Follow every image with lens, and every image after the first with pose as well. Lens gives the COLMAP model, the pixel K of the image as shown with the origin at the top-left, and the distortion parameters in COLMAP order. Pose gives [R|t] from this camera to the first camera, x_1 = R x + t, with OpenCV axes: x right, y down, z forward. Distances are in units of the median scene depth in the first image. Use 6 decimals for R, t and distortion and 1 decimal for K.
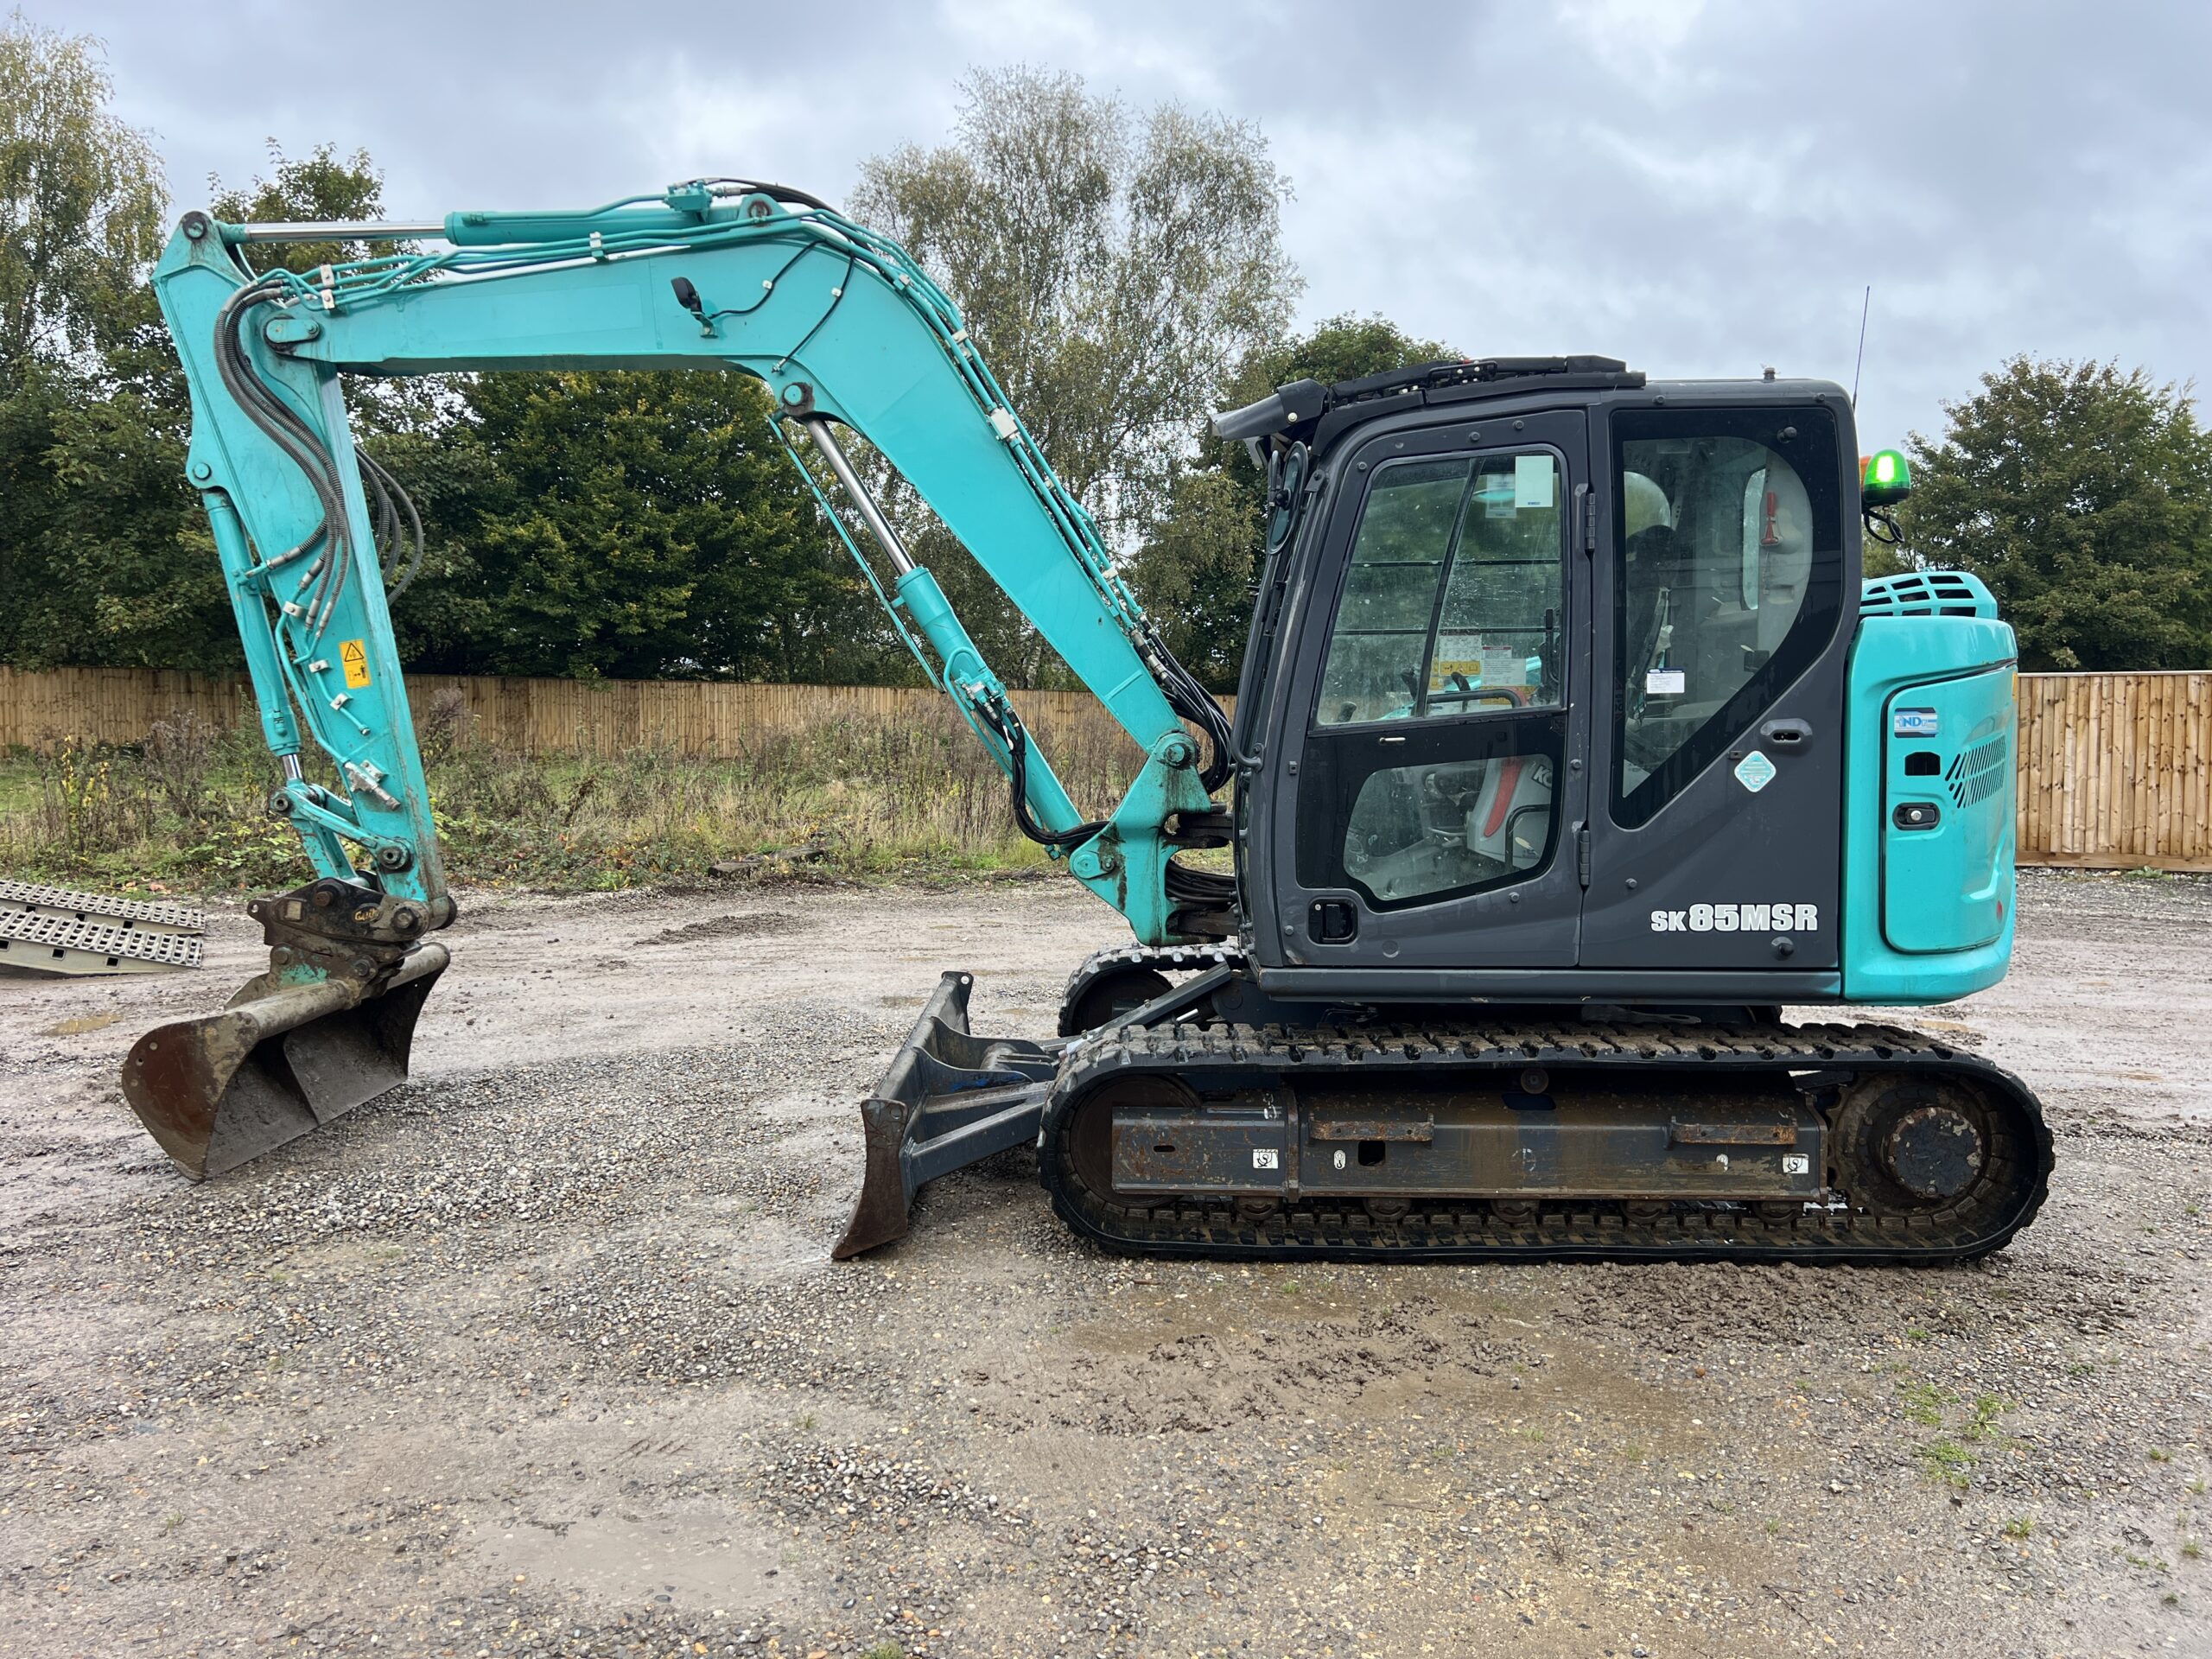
lens RADIAL K [[1655.0, 0, 1086.8], [0, 1655.0, 821.1], [0, 0, 1]] dist [0.060363, -0.066496]
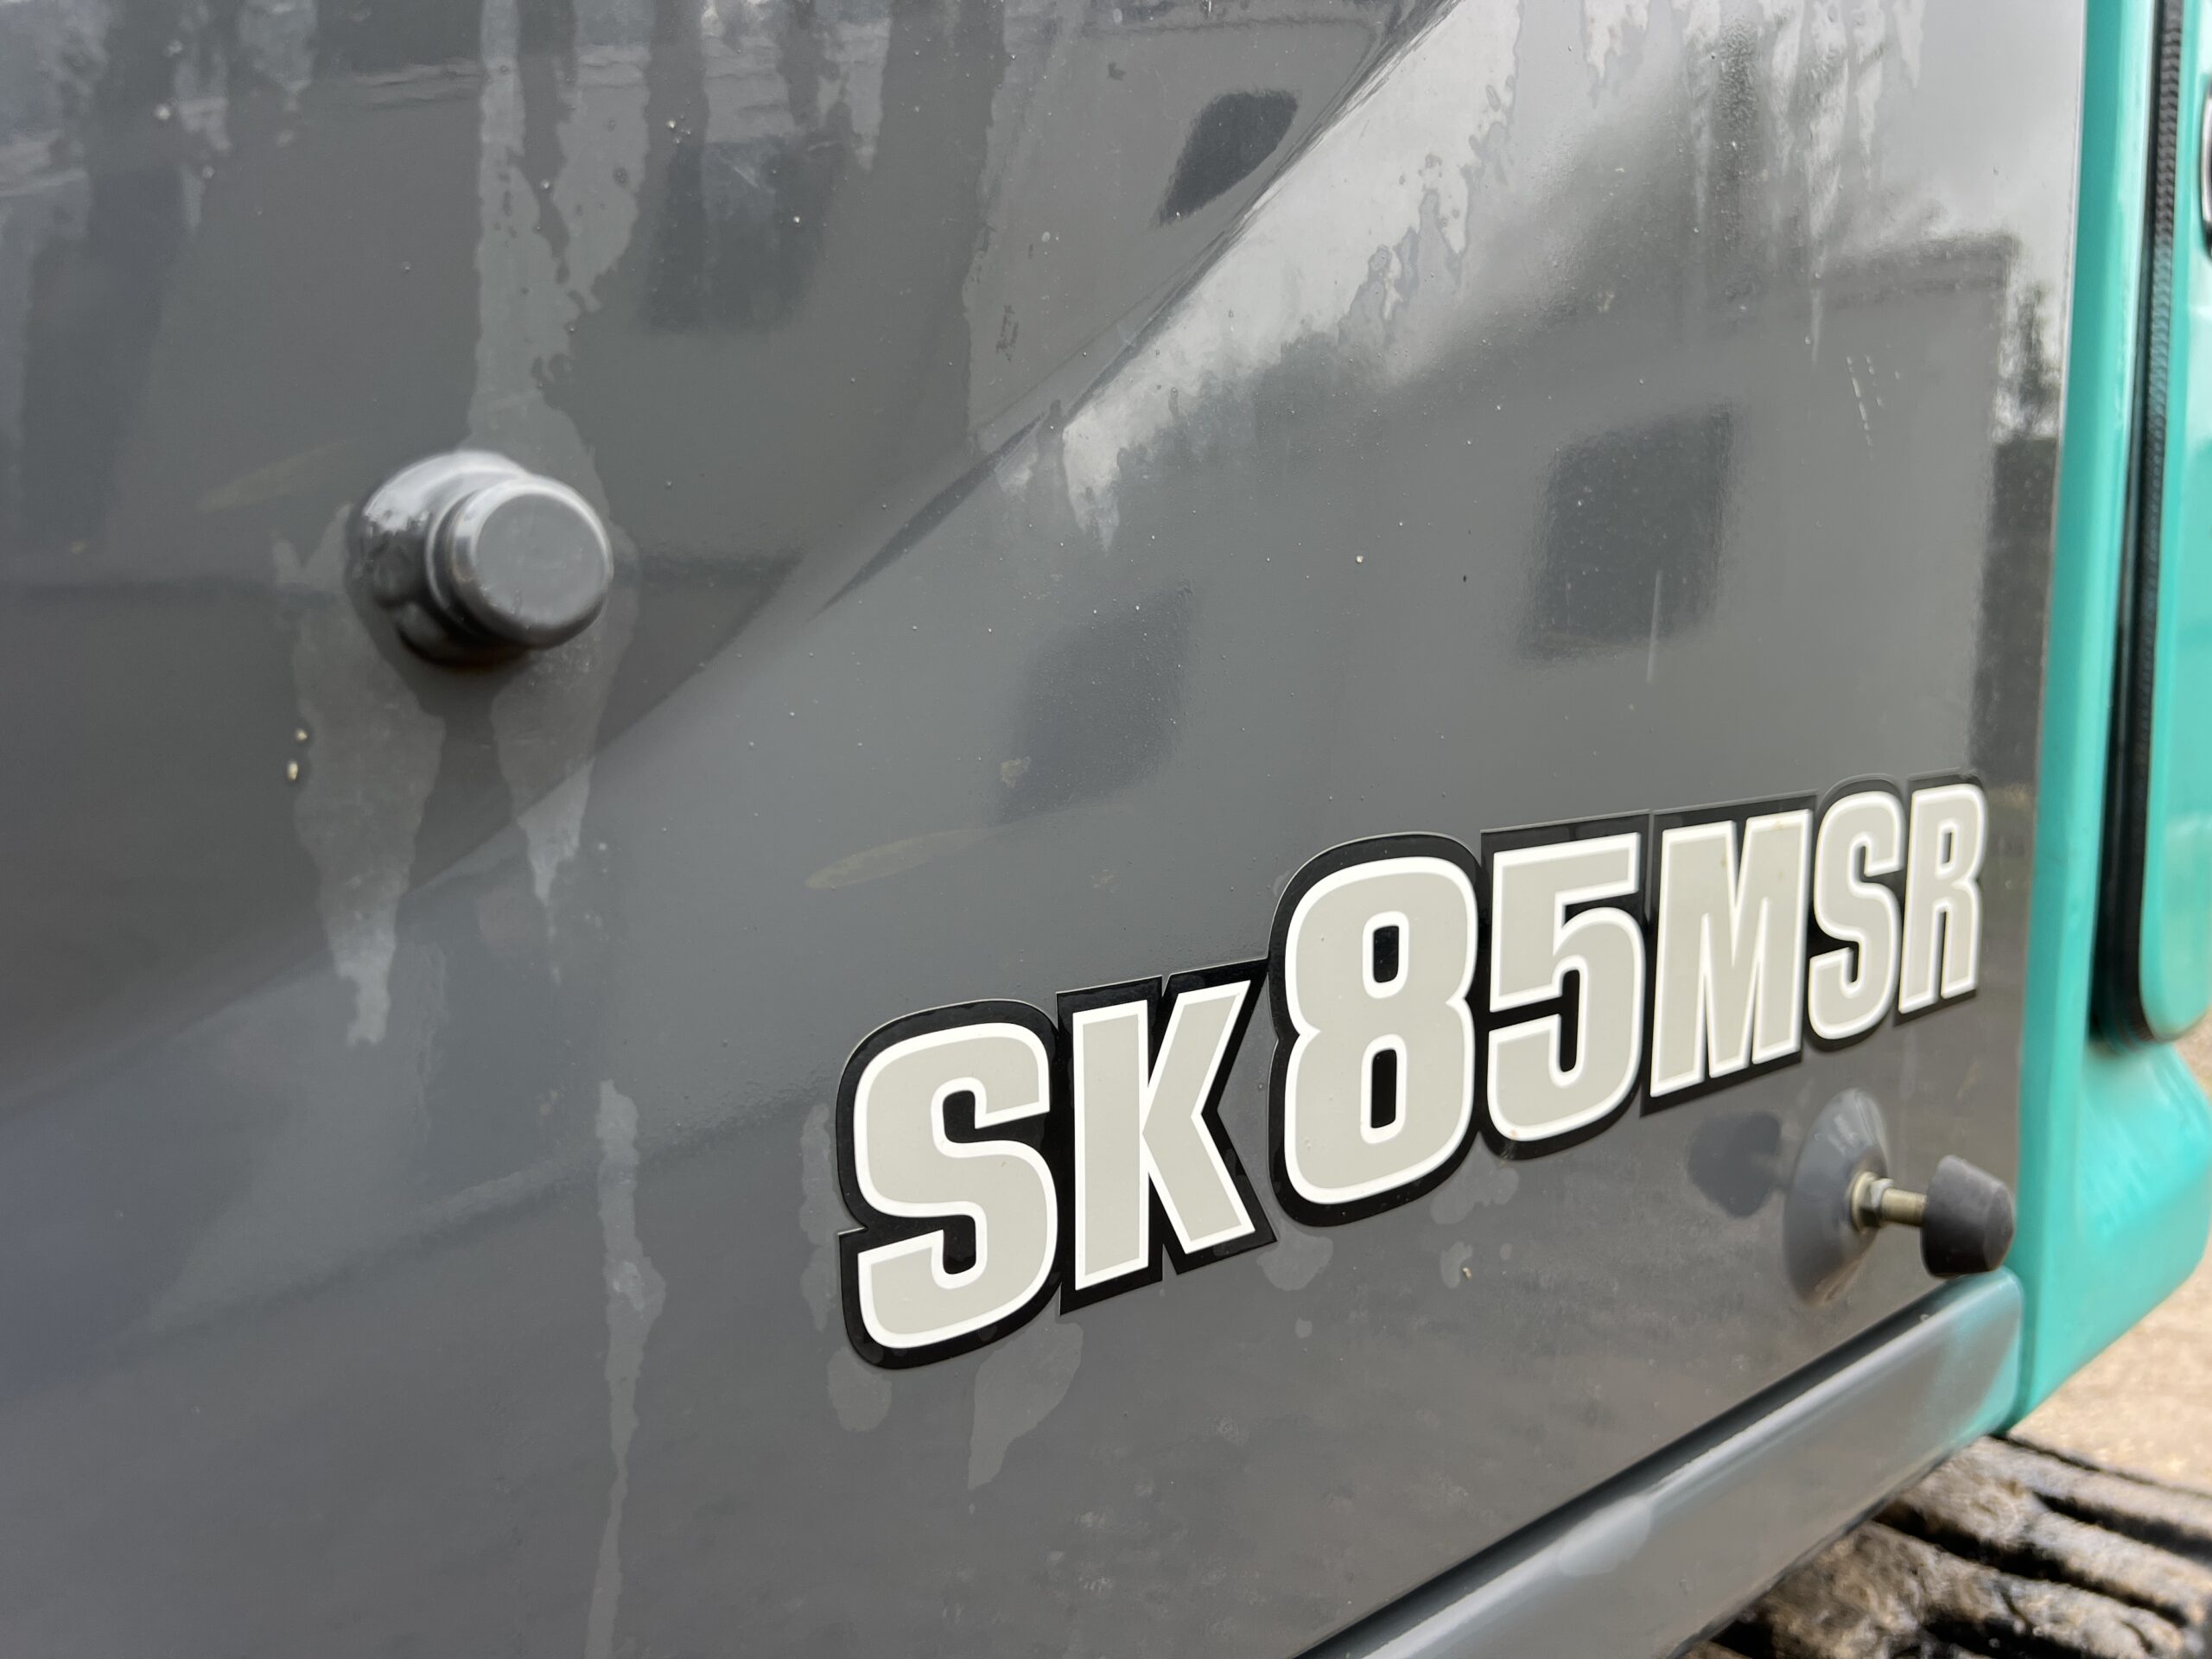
lens RADIAL K [[1655.0, 0, 1109.8], [0, 1655.0, 831.2], [0, 0, 1]] dist [0.060363, -0.066496]
pose [[0.730381, -0.077381, 0.678643, 0.301018], [0.043008, 0.996801, 0.067372, 0.041719], [-0.681685, -0.020020, 0.731372, 0.934046]]
